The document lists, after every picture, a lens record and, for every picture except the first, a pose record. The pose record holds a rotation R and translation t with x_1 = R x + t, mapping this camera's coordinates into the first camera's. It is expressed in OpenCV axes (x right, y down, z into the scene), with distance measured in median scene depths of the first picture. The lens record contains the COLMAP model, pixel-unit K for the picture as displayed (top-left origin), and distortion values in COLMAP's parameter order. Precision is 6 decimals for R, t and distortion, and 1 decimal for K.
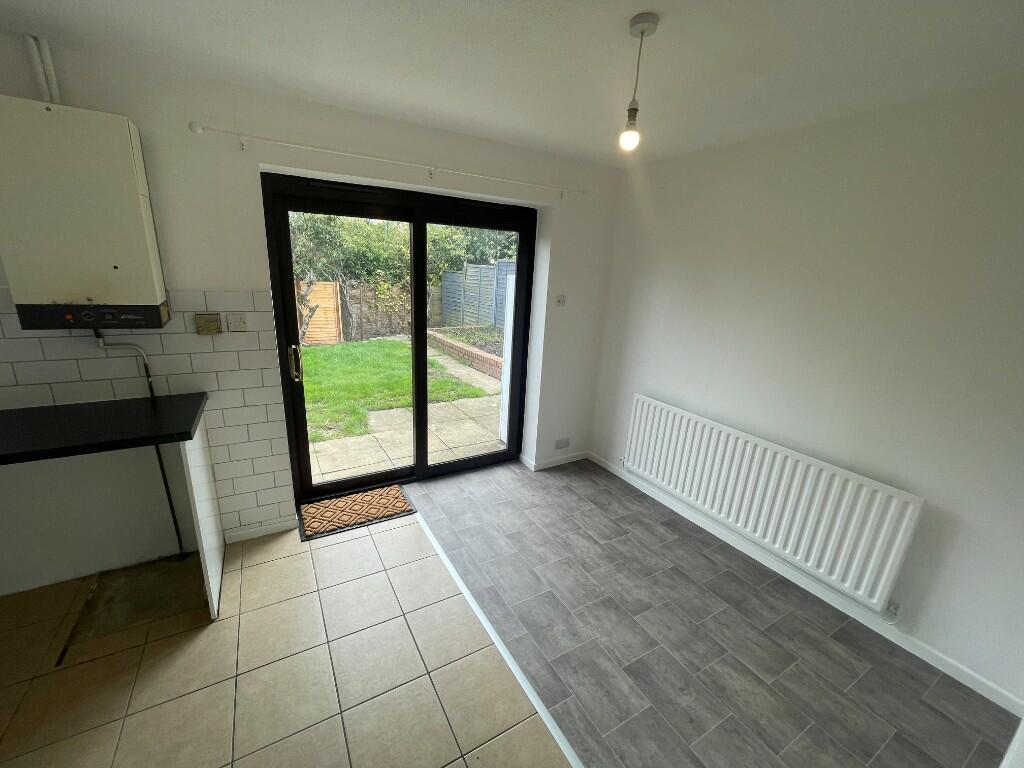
lens RADIAL K [[413.0, 0, 505.4], [0, 413.0, 386.0], [0, 0, 1]] dist [0.012431, -0.005641]
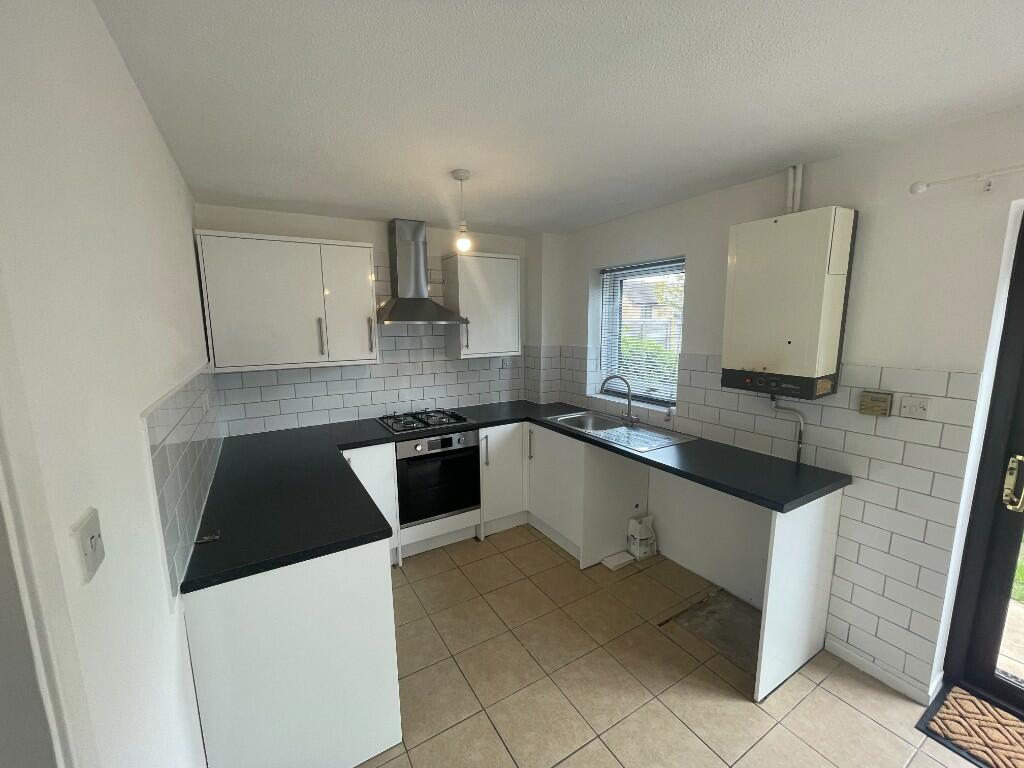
lens RADIAL K [[413.0, 0, 505.4], [0, 413.0, 386.0], [0, 0, 1]] dist [0.012431, -0.005641]
pose [[0.007938, 0.109785, -0.993924, 0.134640], [-0.261342, 0.959637, 0.103910, -0.066364], [0.965214, 0.258929, 0.036309, 0.188612]]
